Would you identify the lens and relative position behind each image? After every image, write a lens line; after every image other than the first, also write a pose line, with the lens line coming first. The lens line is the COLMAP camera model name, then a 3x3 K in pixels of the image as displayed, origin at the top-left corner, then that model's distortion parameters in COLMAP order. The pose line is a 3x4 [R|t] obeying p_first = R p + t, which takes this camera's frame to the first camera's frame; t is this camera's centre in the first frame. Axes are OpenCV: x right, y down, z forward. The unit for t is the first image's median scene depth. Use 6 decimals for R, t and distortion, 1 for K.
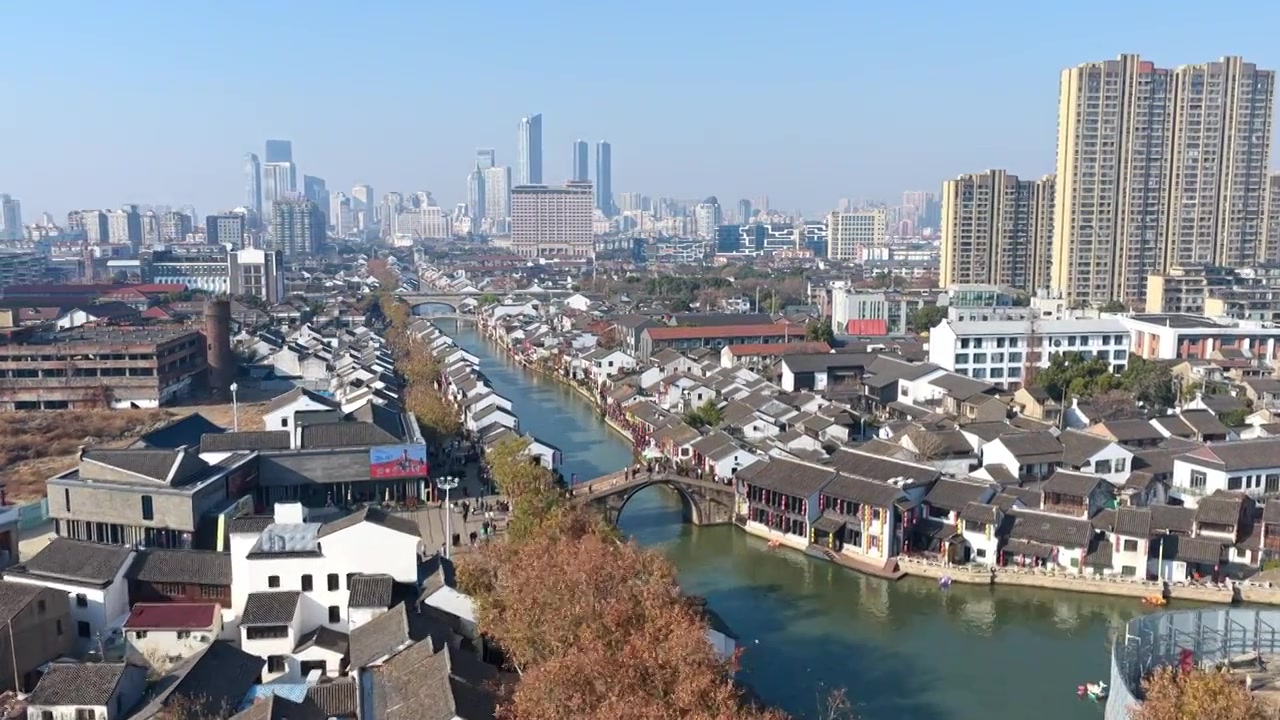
lens RADIAL K [[1090.4, 0, 641.1], [0, 1090.4, 367.6], [0, 0, 1]] dist [-0.011788, 0.037159]
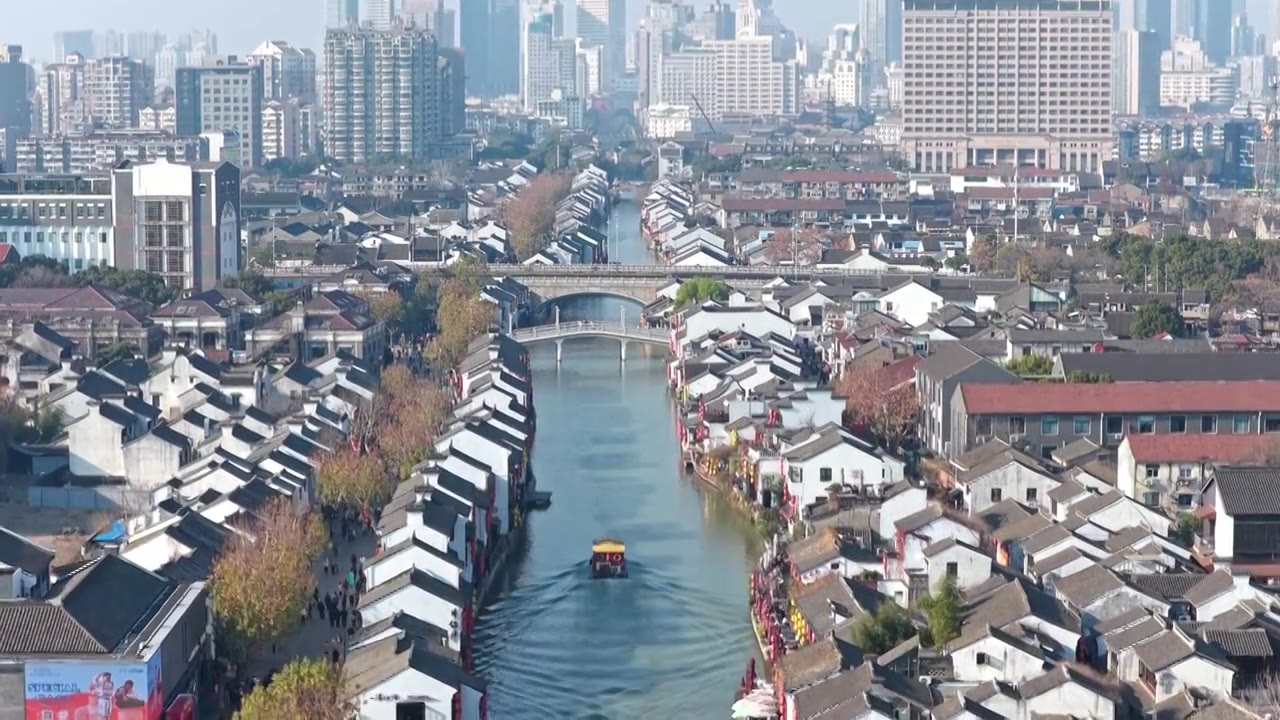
lens RADIAL K [[2856.1, 0, 640.0], [0, 2856.1, 360.0], [0, 0, 1]] dist [-0.224850, 0.910564]
pose [[0.969678, 0.023575, -0.243245, 0.180978], [-0.030780, 0.999192, -0.025860, -0.018341], [0.242439, 0.032563, 0.969620, -0.043505]]
